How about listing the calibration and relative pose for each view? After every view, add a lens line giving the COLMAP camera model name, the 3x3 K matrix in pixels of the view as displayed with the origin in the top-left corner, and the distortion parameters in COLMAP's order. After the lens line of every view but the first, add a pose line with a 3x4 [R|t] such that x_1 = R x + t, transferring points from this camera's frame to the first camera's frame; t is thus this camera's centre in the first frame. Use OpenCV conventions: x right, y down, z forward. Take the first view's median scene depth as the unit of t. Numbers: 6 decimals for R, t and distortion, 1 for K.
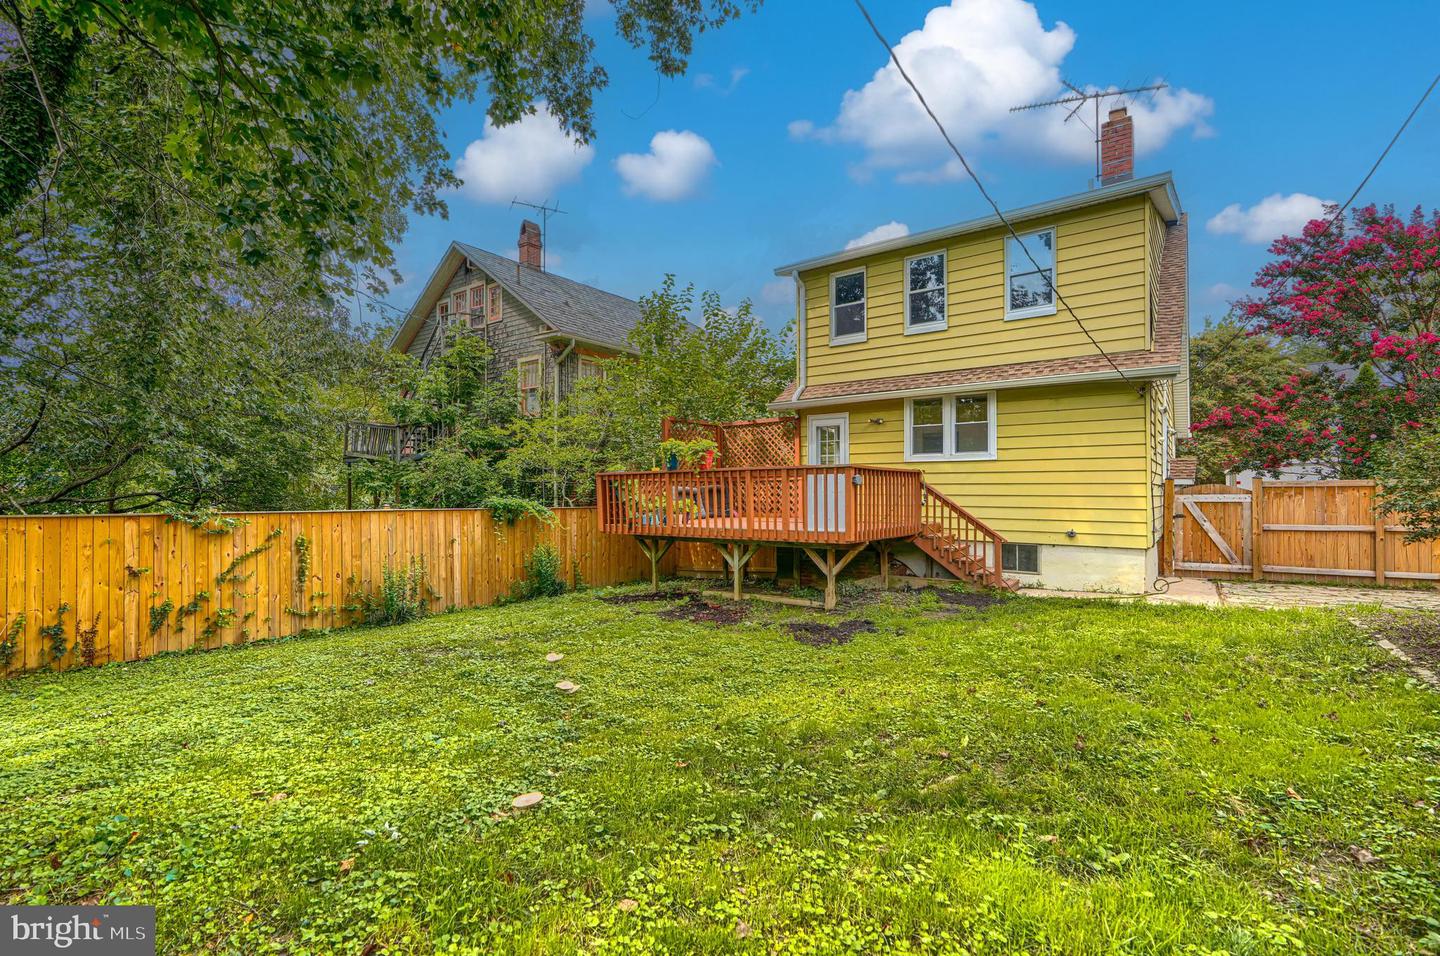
lens RADIAL K [[660.2, 0, 718.6], [0, 660.2, 488.0], [0, 0, 1]] dist [0.002331, -0.000037]
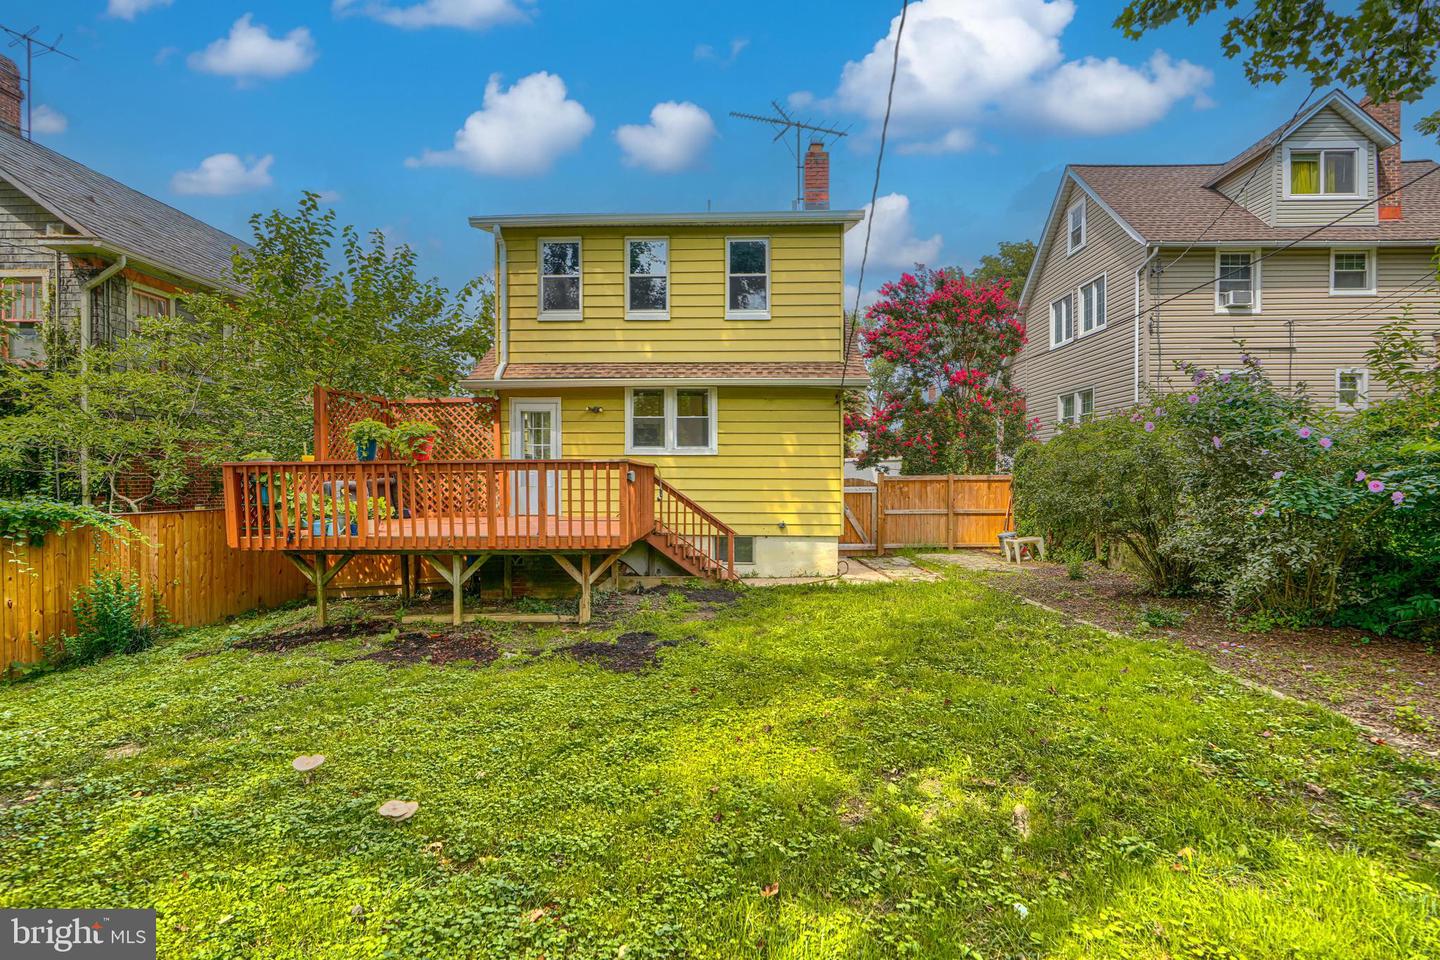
lens RADIAL K [[673.2, 0, 726.5], [0, 673.2, 484.4], [0, 0, 1]] dist [0.003522, 0.000312]
pose [[0.818492, -0.004902, 0.574498, -0.154165], [-0.003202, 0.999909, 0.013094, -0.010226], [-0.574510, -0.012557, 0.818402, 0.130790]]
